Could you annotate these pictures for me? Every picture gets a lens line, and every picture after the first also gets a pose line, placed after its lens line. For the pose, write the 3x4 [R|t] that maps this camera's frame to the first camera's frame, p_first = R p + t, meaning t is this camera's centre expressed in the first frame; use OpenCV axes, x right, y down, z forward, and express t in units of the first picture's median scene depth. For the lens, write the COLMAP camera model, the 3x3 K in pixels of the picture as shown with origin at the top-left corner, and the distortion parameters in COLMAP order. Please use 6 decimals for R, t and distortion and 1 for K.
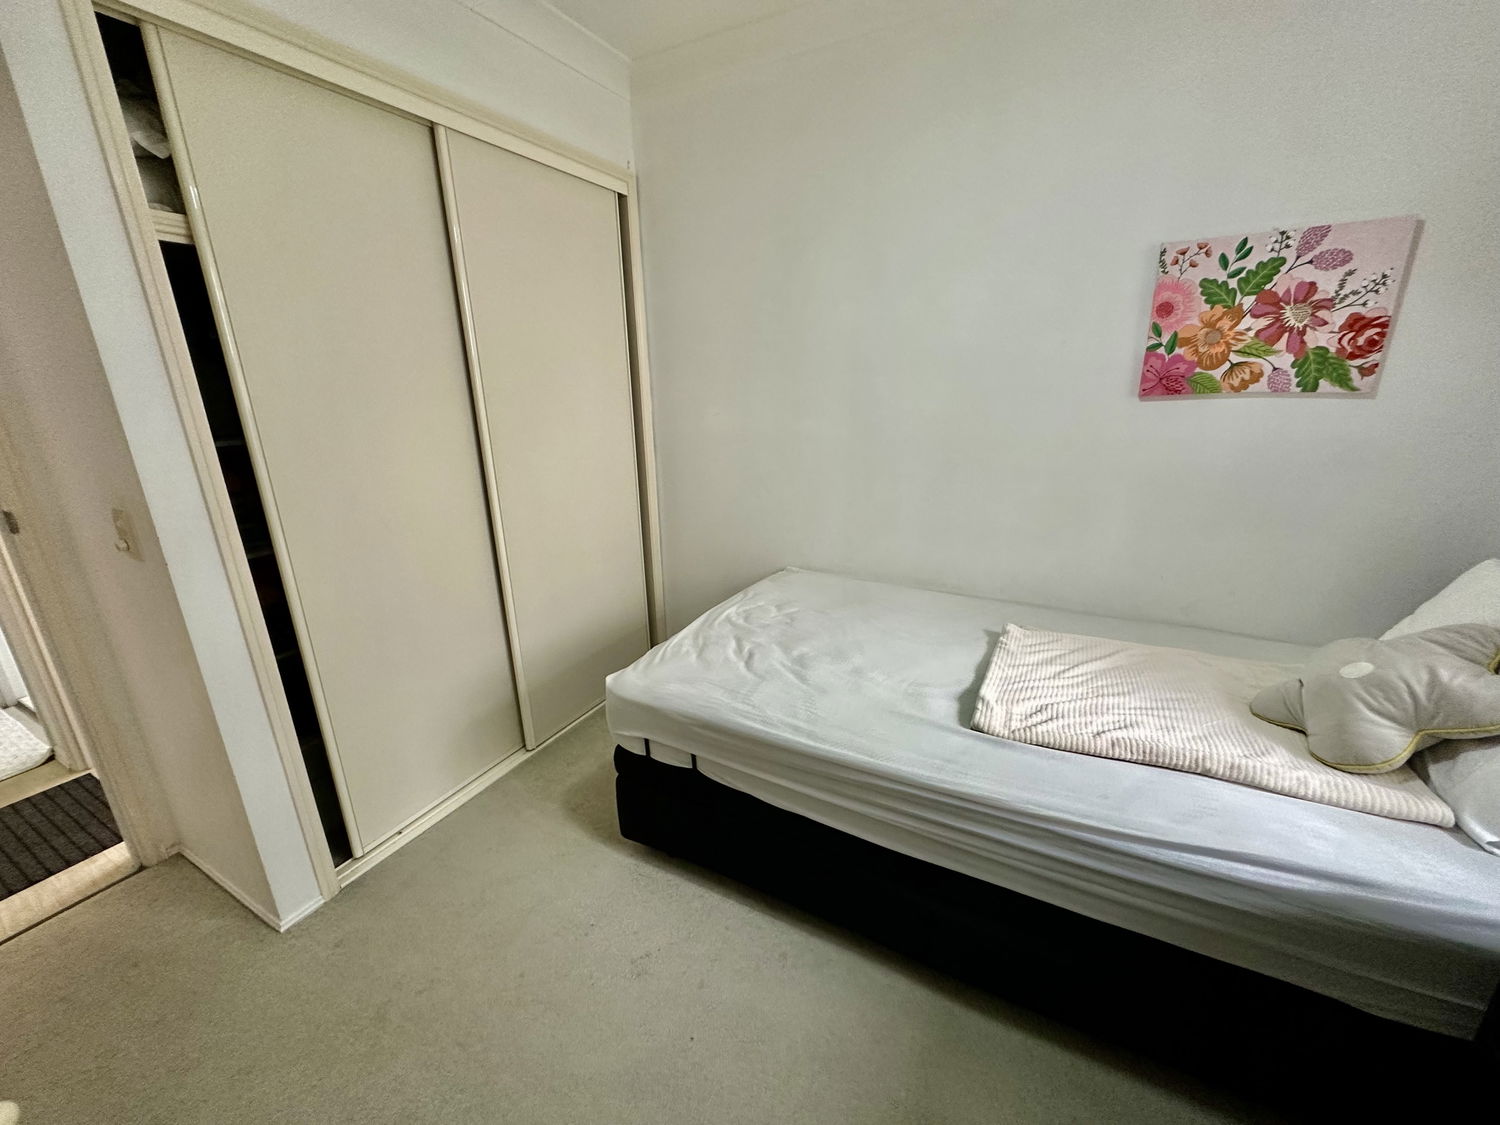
lens RADIAL K [[596.0, 0, 750.5], [0, 596.0, 564.6], [0, 0, 1]] dist [-0.005989, 0.000856]
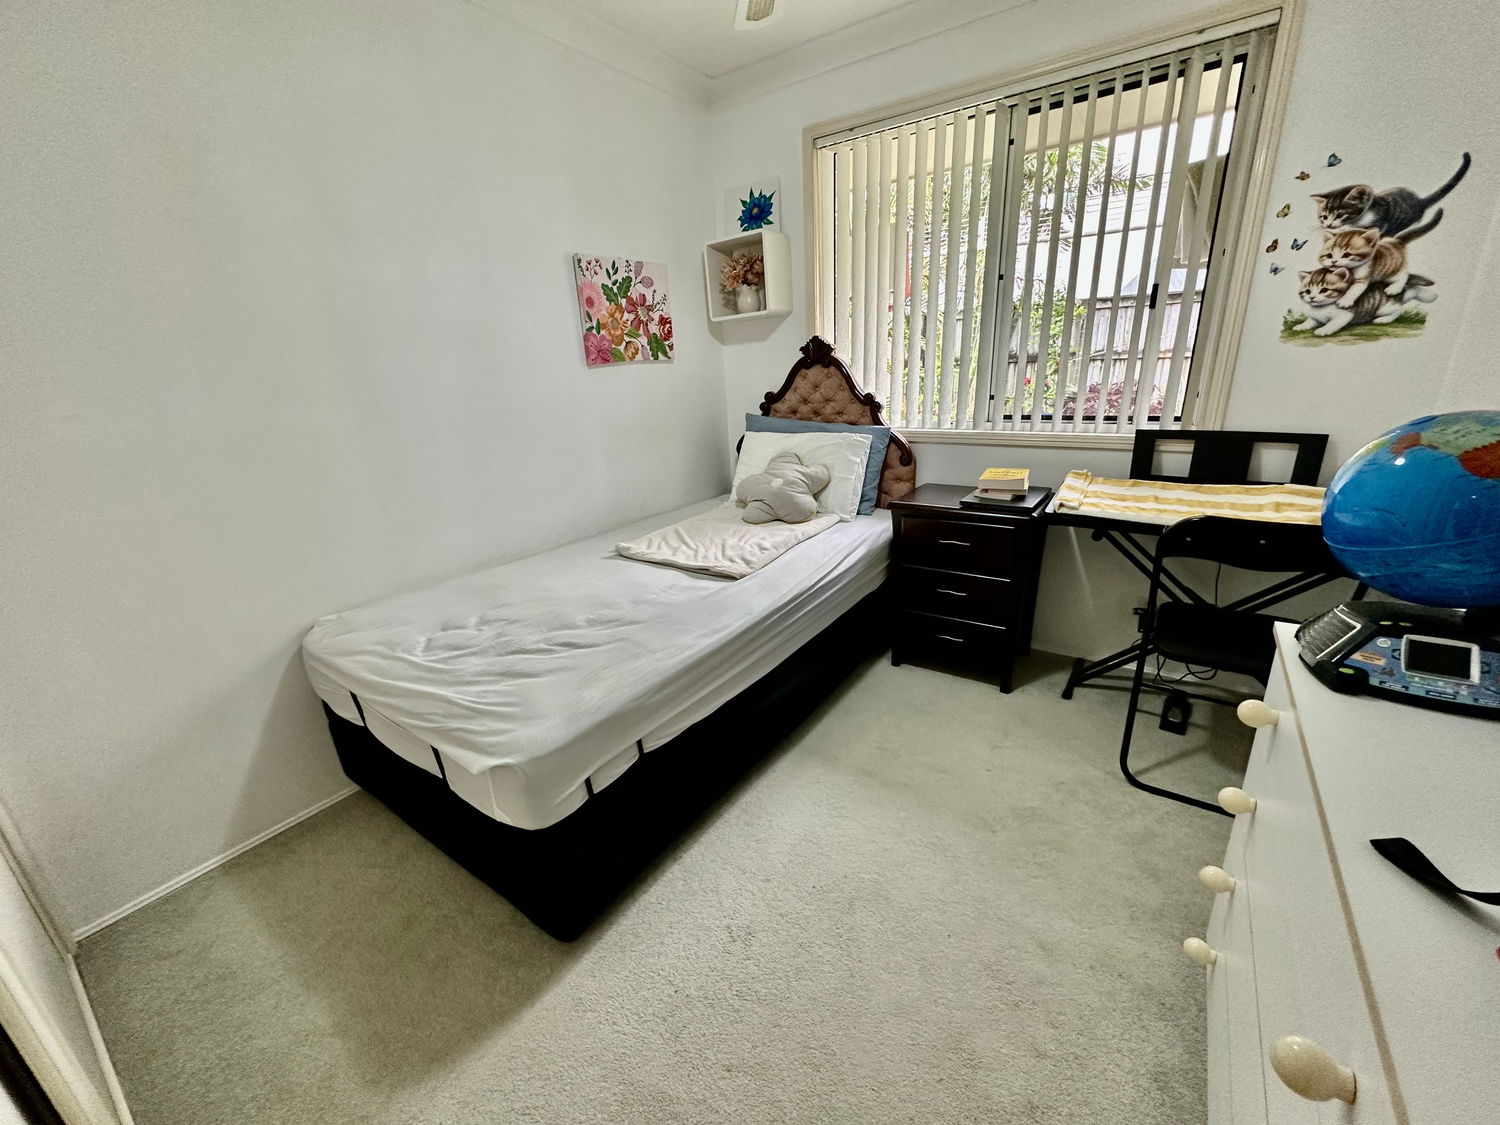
lens RADIAL K [[596.0, 0, 756.2], [0, 596.0, 562.6], [0, 0, 1]] dist [-0.005989, 0.000856]
pose [[0.111504, -0.302586, 0.946577, -0.819565], [0.336079, 0.907876, 0.250625, -0.091999], [-0.935210, 0.290179, 0.202925, 0.543440]]
